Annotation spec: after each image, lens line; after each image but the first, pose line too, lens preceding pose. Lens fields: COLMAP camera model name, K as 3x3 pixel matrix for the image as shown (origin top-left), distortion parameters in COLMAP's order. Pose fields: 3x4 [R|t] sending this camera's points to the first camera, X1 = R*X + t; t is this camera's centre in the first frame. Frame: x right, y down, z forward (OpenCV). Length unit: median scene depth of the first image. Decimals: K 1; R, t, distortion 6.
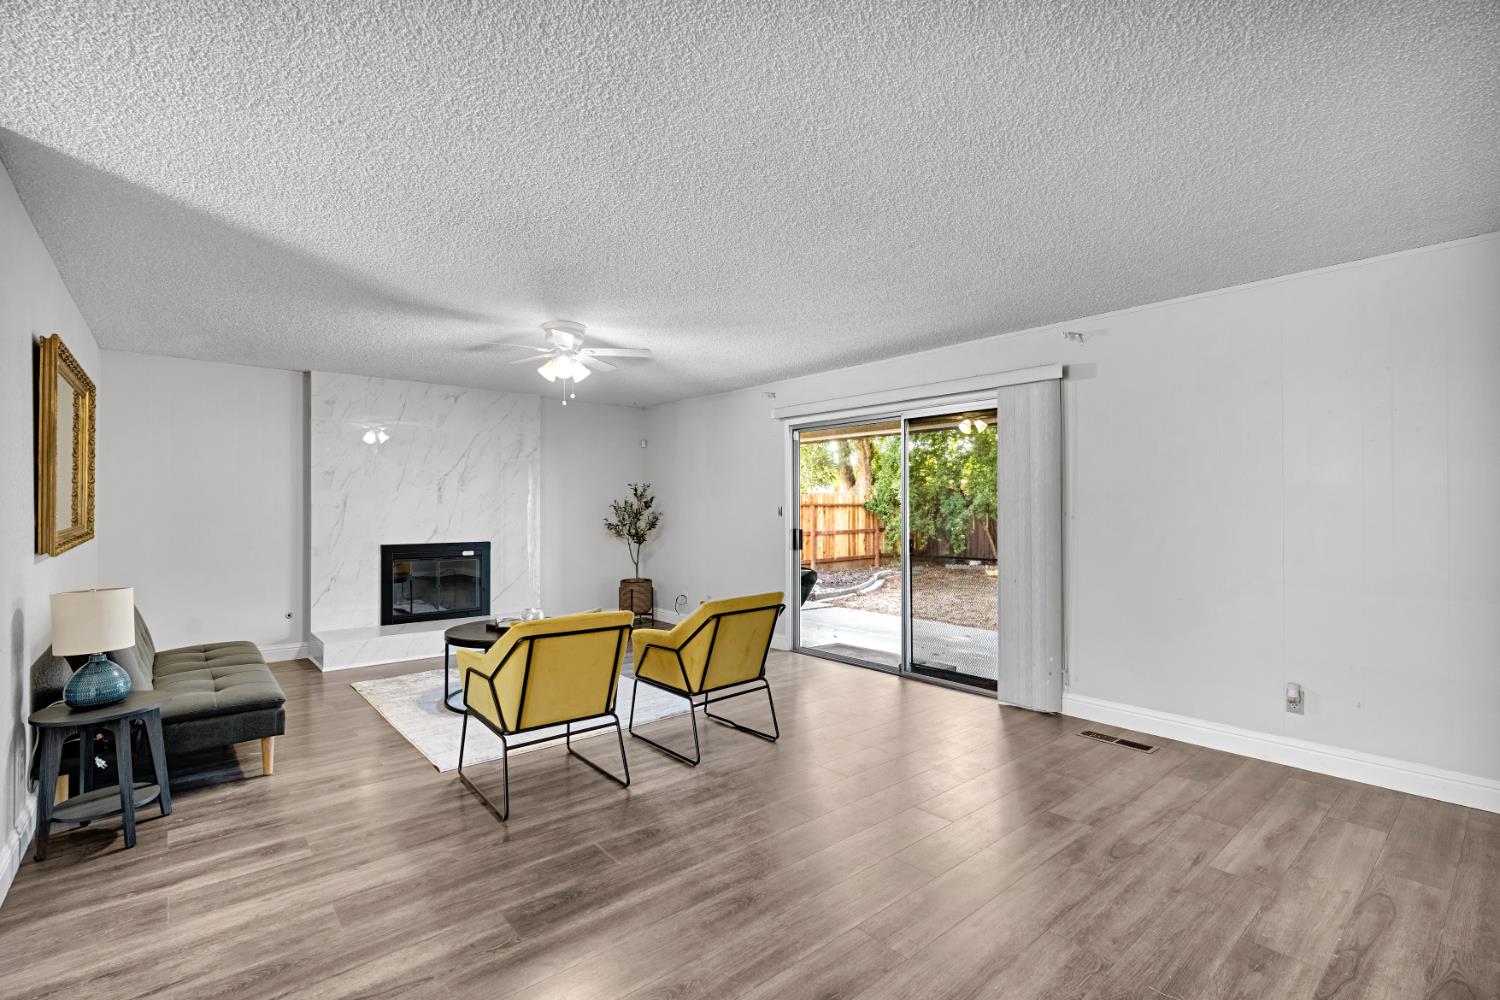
lens RADIAL K [[682.2, 0, 750.0], [0, 682.2, 500.0], [0, 0, 1]] dist [-0.002186, -0.000359]
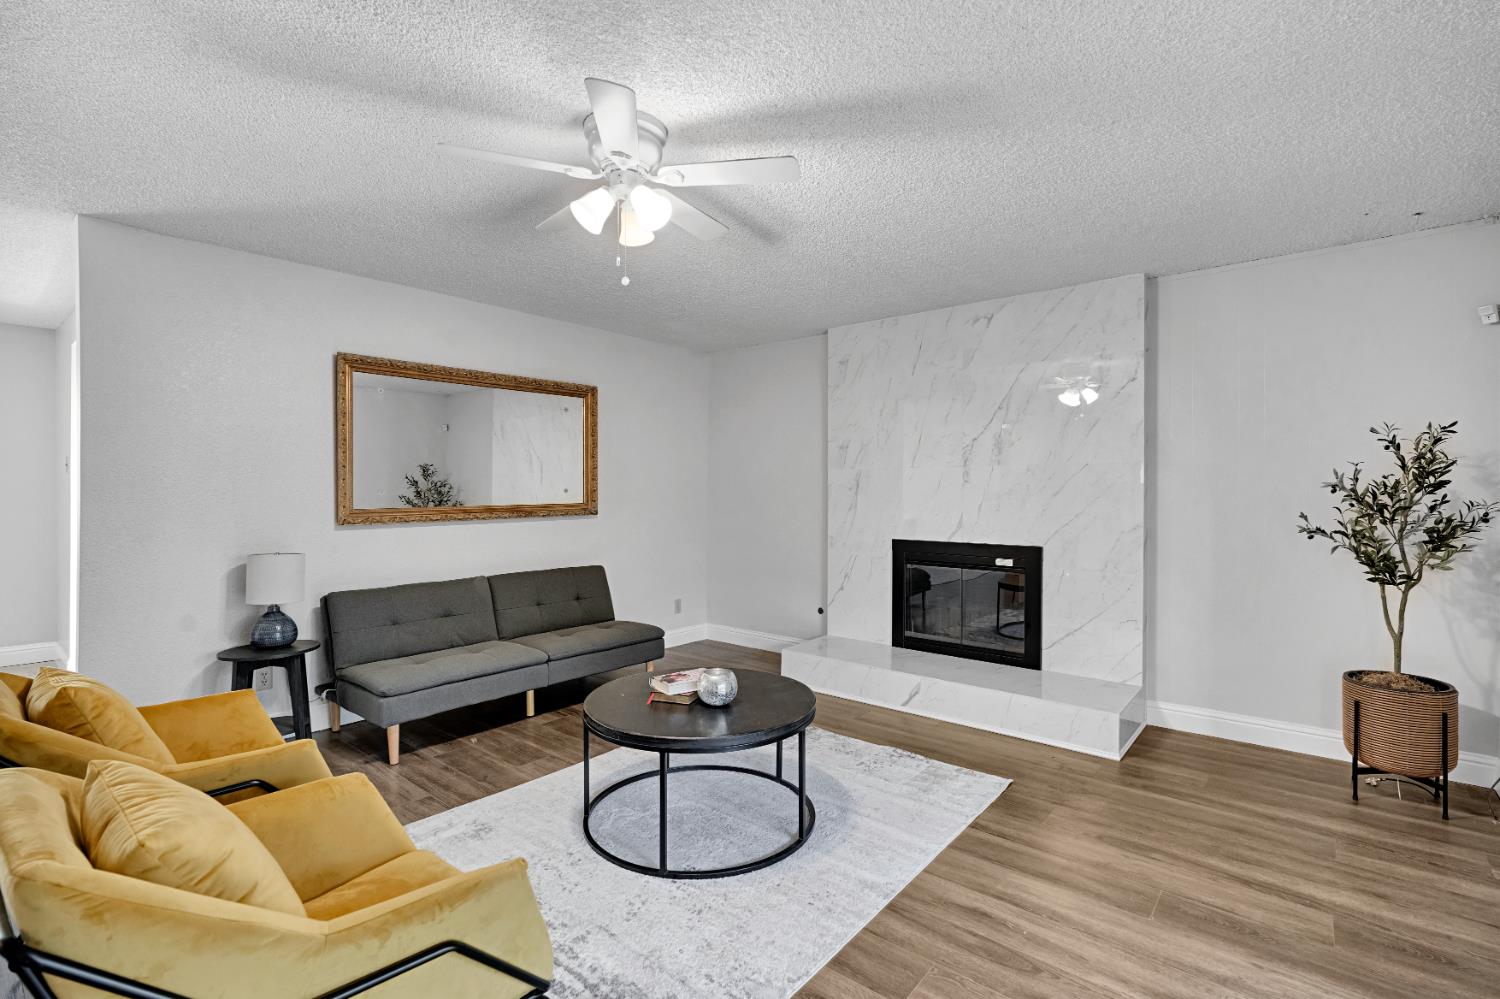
lens RADIAL K [[683.8, 0, 748.7], [0, 683.8, 495.1], [0, 0, 1]] dist [-0.001771, 0.000145]
pose [[0.175355, 0.005112, -0.984492, 0.167164], [0.007990, 0.999946, 0.006615, 0.010463], [0.984473, -0.009026, 0.175305, 0.675957]]
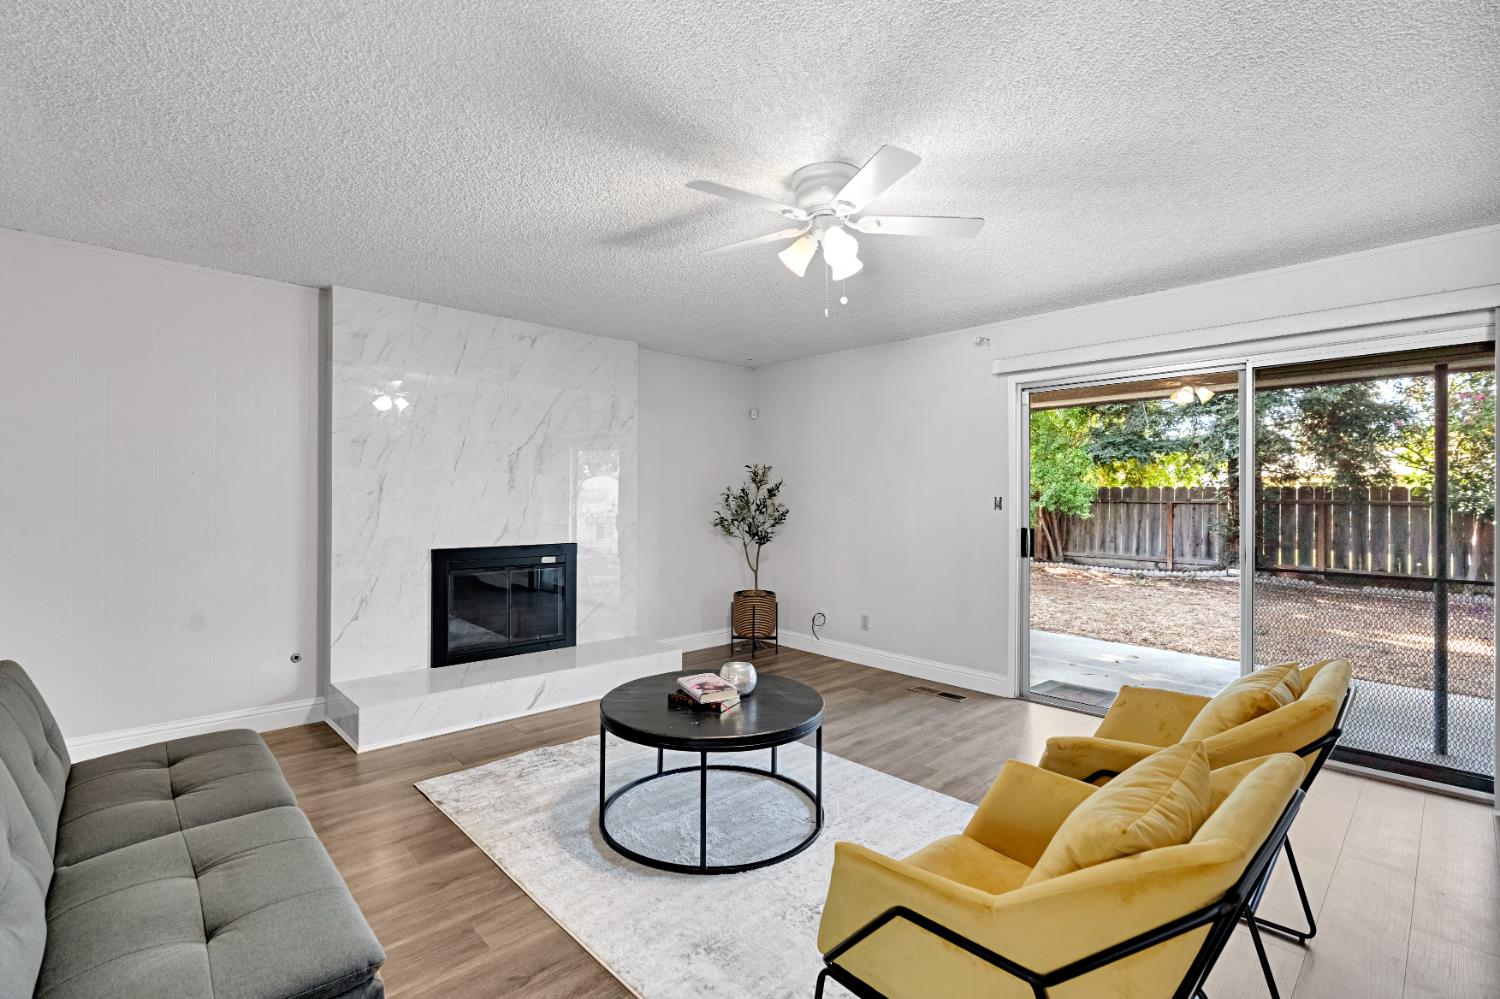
lens RADIAL K [[672.0, 0, 752.7], [0, 672.0, 492.9], [0, 0, 1]] dist [-0.003690, 0.000441]
pose [[0.998512, 0.006073, 0.054199, -0.245170], [-0.006272, 0.999974, 0.003497, 0.004893], [-0.054177, -0.003832, 0.998524, 0.297180]]
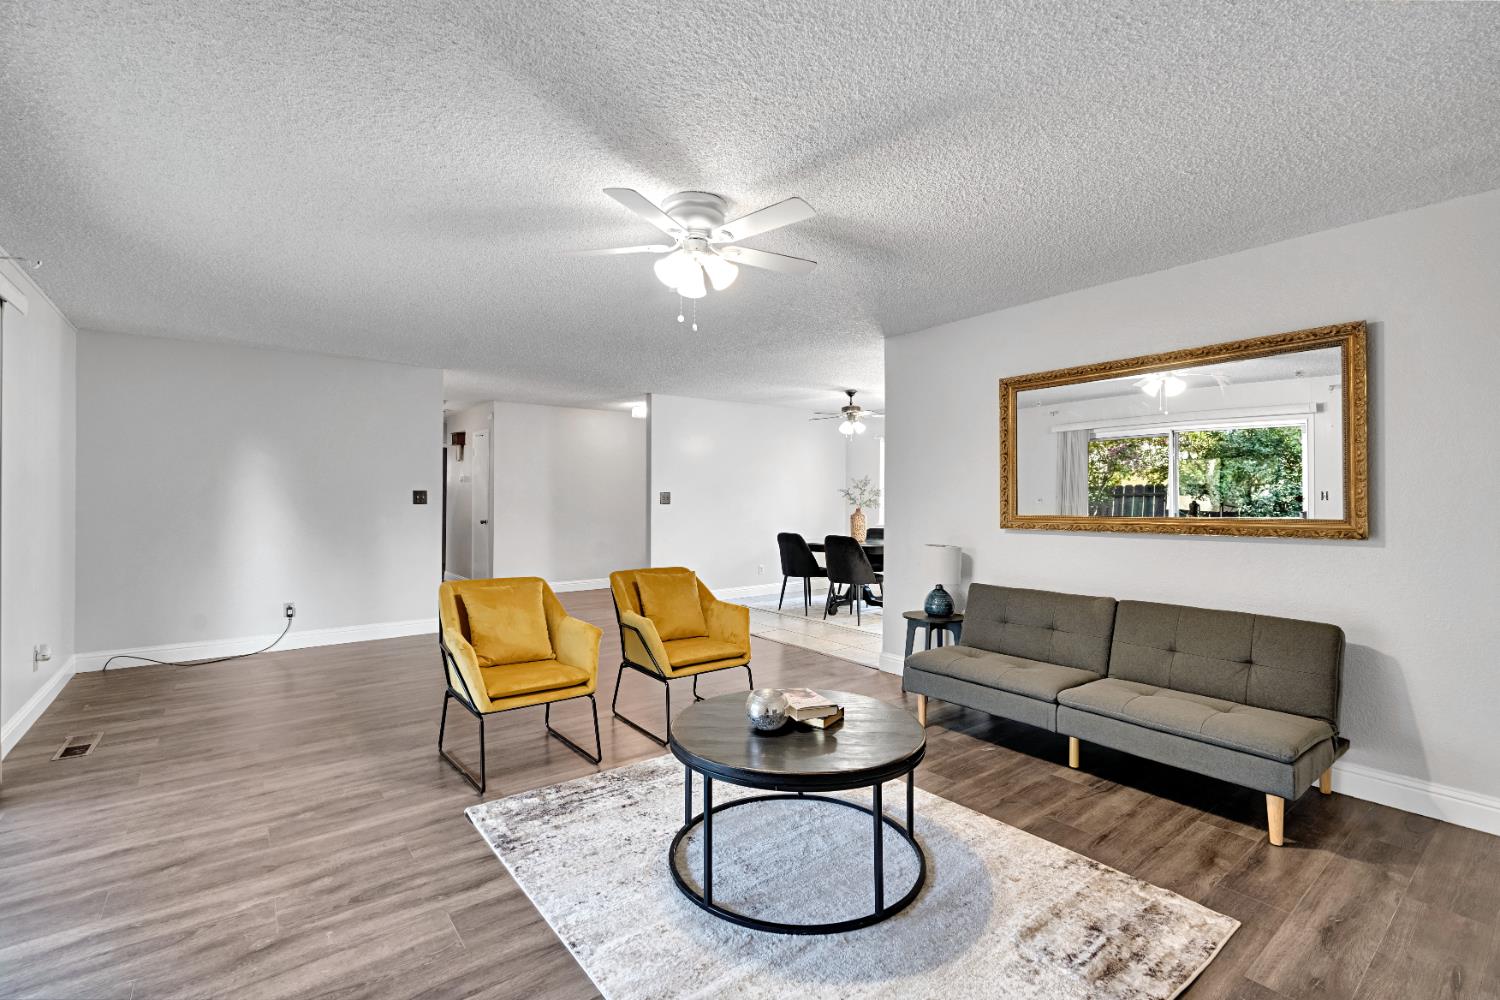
lens RADIAL K [[672.0, 0, 752.7], [0, 672.0, 493.4], [0, 0, 1]] dist [-0.003690, 0.000441]
pose [[-0.999418, -0.004527, 0.033800, -0.234351], [-0.005039, 0.999874, -0.015063, 0.014031], [-0.033728, -0.015224, -0.999315, 1.092923]]
